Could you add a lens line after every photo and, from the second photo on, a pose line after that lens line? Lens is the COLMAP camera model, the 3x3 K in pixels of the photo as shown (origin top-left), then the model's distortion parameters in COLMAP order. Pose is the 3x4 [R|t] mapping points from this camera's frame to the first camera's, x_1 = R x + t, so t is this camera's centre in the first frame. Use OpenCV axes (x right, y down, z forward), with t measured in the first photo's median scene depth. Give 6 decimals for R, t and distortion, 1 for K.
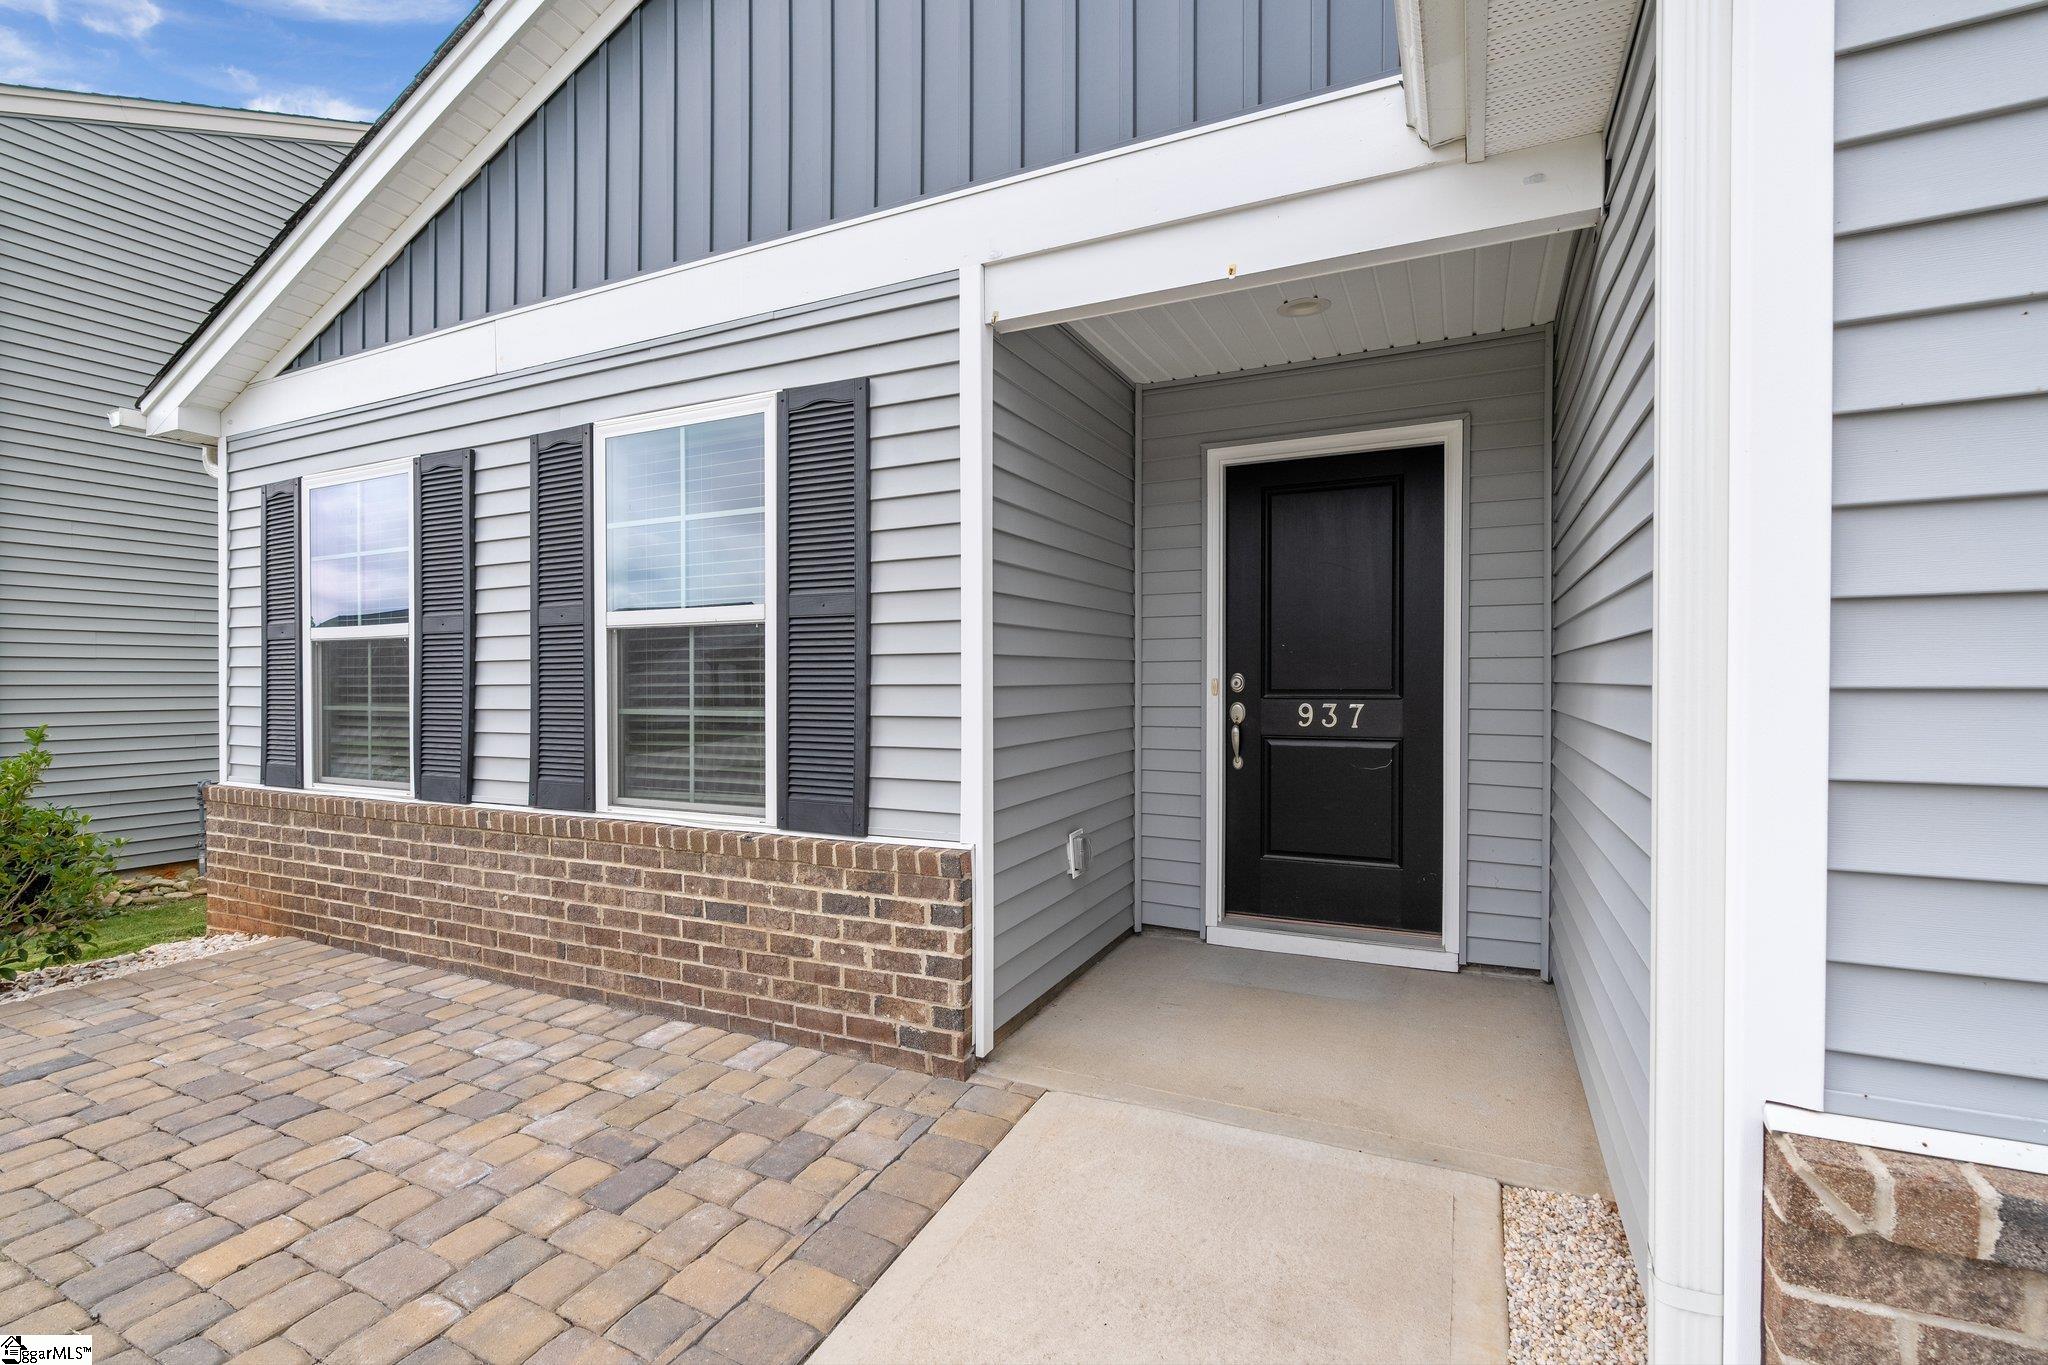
lens RADIAL K [[928.4, 0, 1012.9], [0, 928.4, 711.3], [0, 0, 1]] dist [-0.010717, 0.004670]
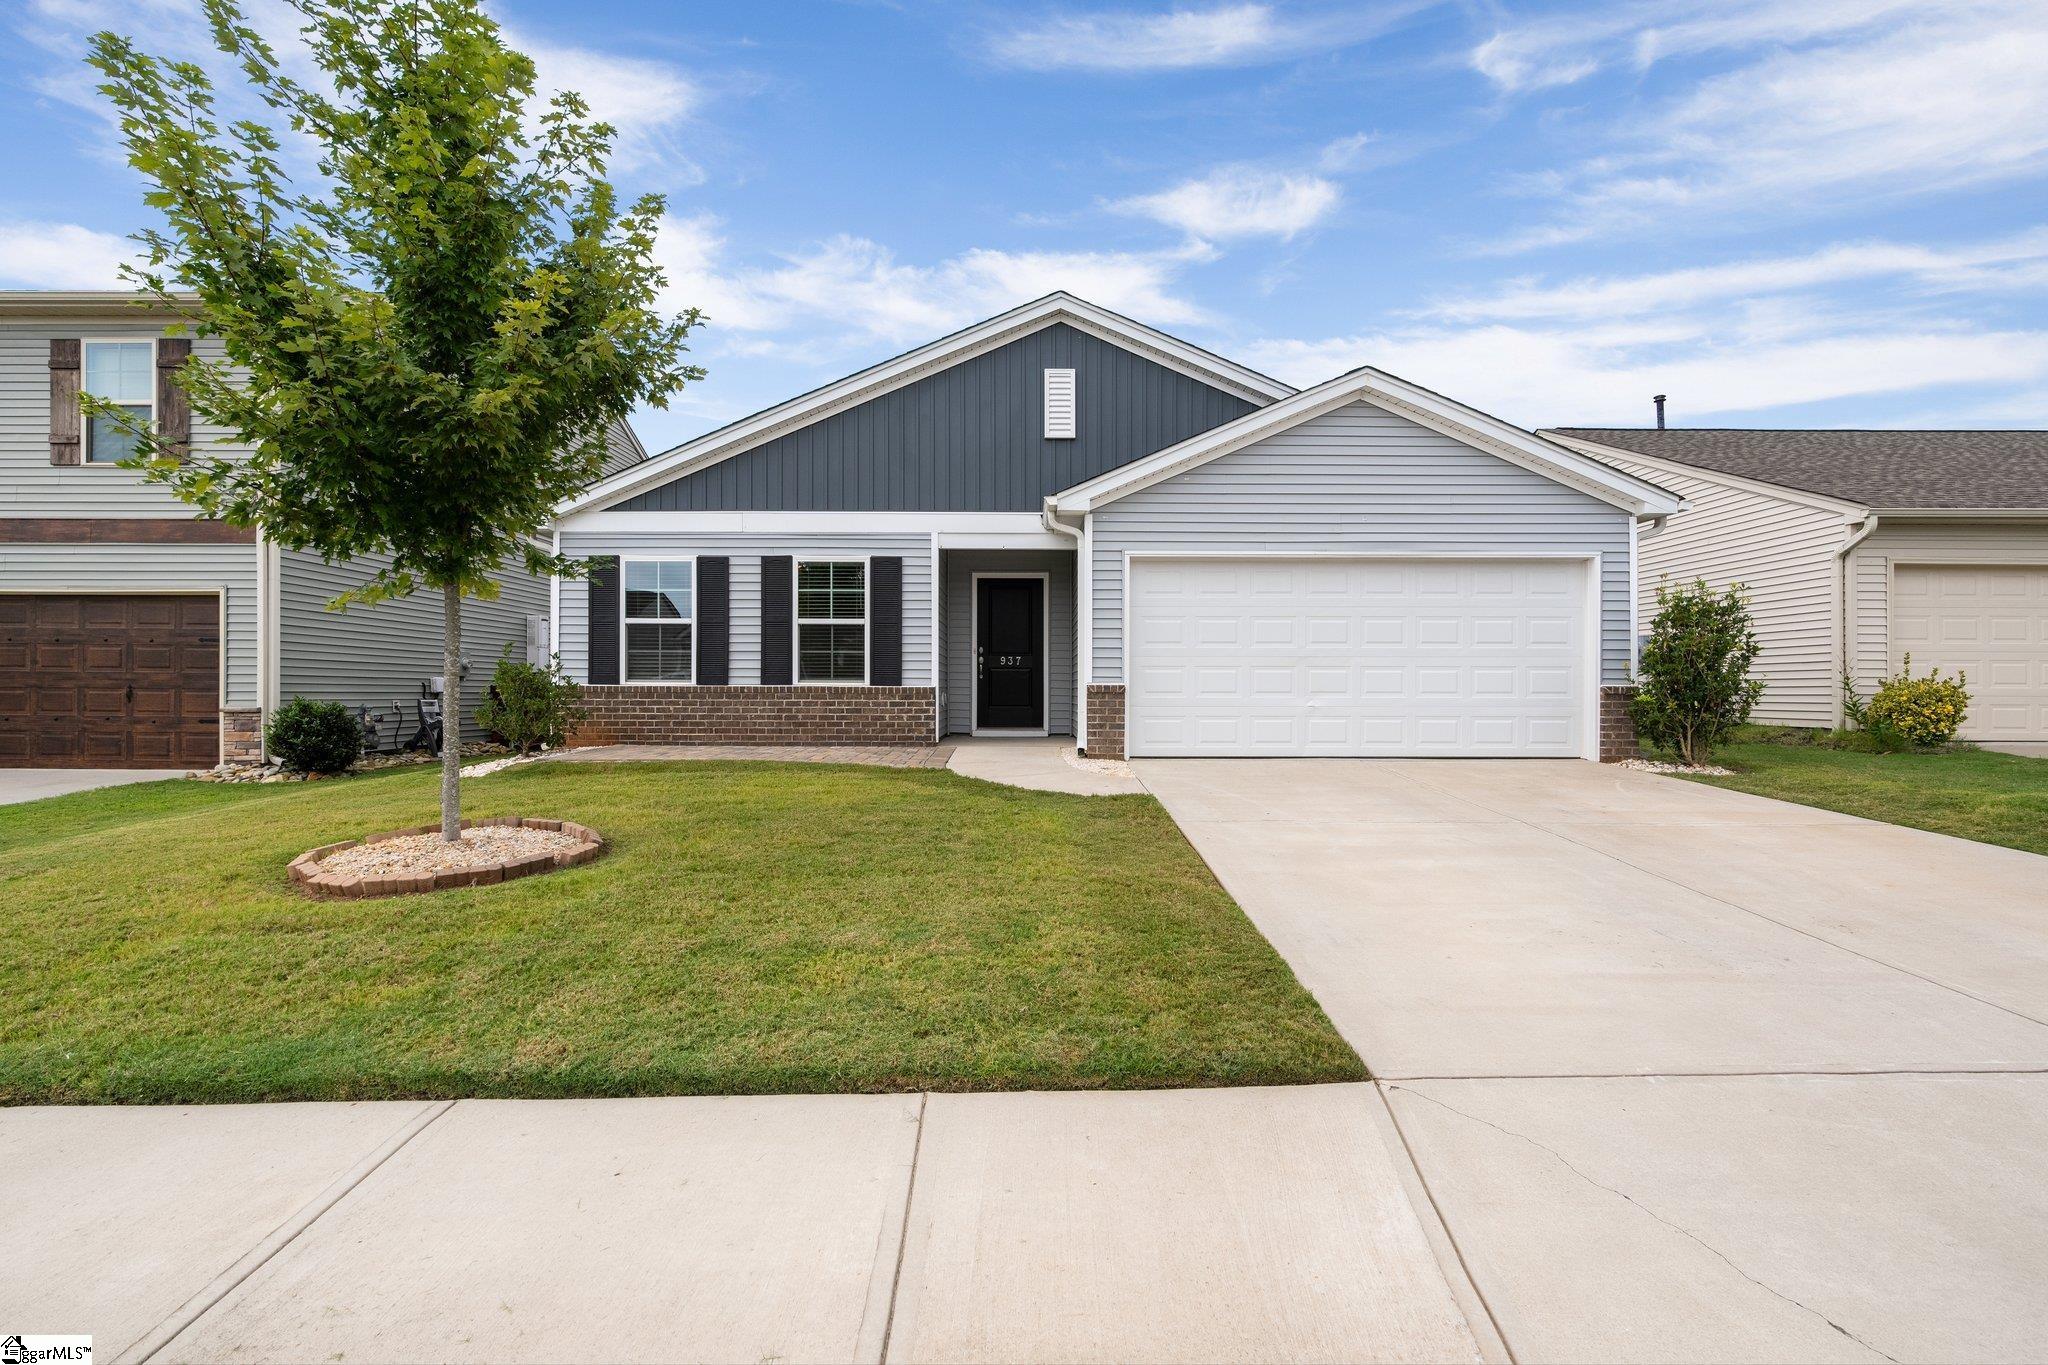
lens RADIAL K [[928.4, 0, 1026.3], [0, 928.4, 698.0], [0, 0, 1]] dist [-0.010717, 0.004670]
pose [[0.898432, 0.005962, 0.439072, -1.206596], [0.007874, 0.999528, -0.029684, 0.273814], [-0.439042, 0.030126, 0.897961, -2.242948]]
